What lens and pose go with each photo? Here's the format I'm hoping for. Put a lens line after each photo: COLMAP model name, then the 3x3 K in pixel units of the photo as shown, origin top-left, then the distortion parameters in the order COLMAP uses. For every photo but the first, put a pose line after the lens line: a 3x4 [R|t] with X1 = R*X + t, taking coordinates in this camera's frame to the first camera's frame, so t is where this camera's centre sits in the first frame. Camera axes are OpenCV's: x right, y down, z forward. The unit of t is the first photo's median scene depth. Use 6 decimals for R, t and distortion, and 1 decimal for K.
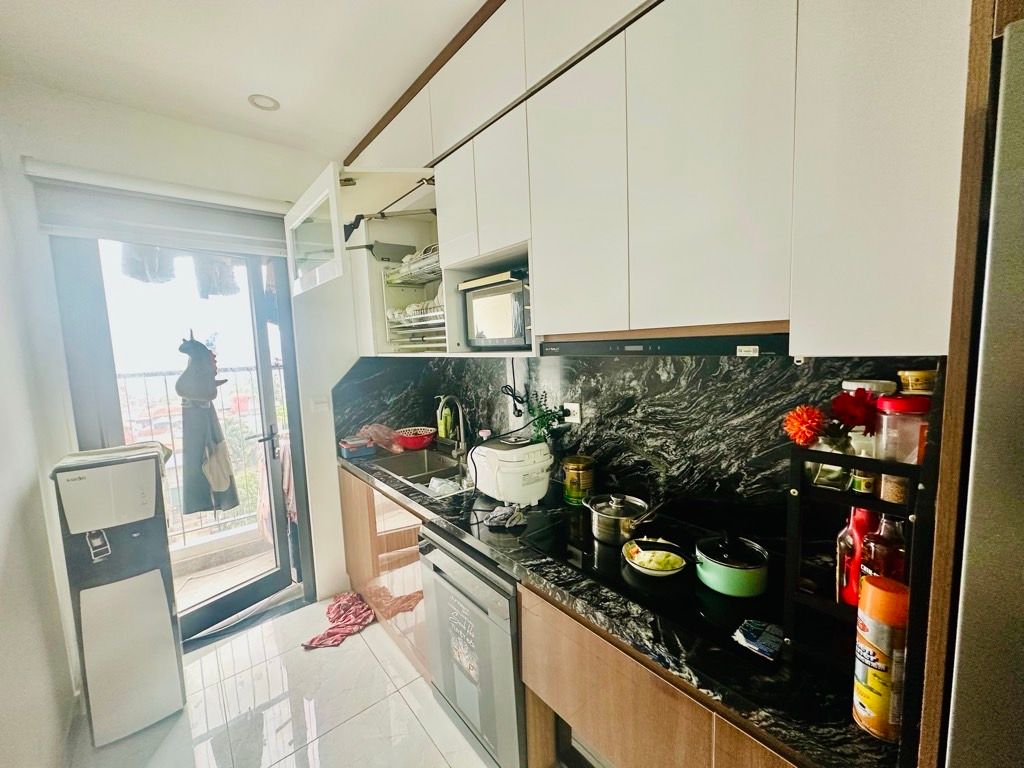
lens RADIAL K [[408.7, 0, 512.0], [0, 408.7, 384.0], [0, 0, 1]] dist [-0.001311, -0.000206]
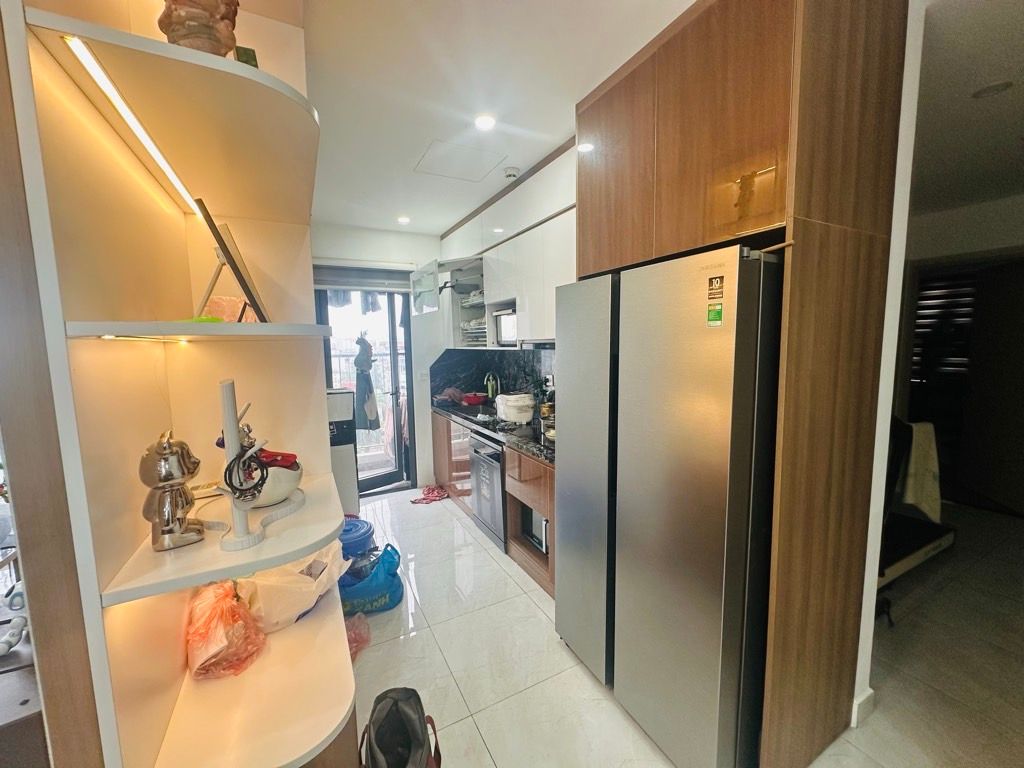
lens RADIAL K [[408.7, 0, 512.0], [0, 408.7, 384.0], [0, 0, 1]] dist [-0.001311, -0.000206]
pose [[0.978239, 0.037886, -0.203991, 0.286520], [-0.036115, 0.999271, 0.012399, 0.055967], [0.204312, -0.004762, 0.978894, -0.697651]]
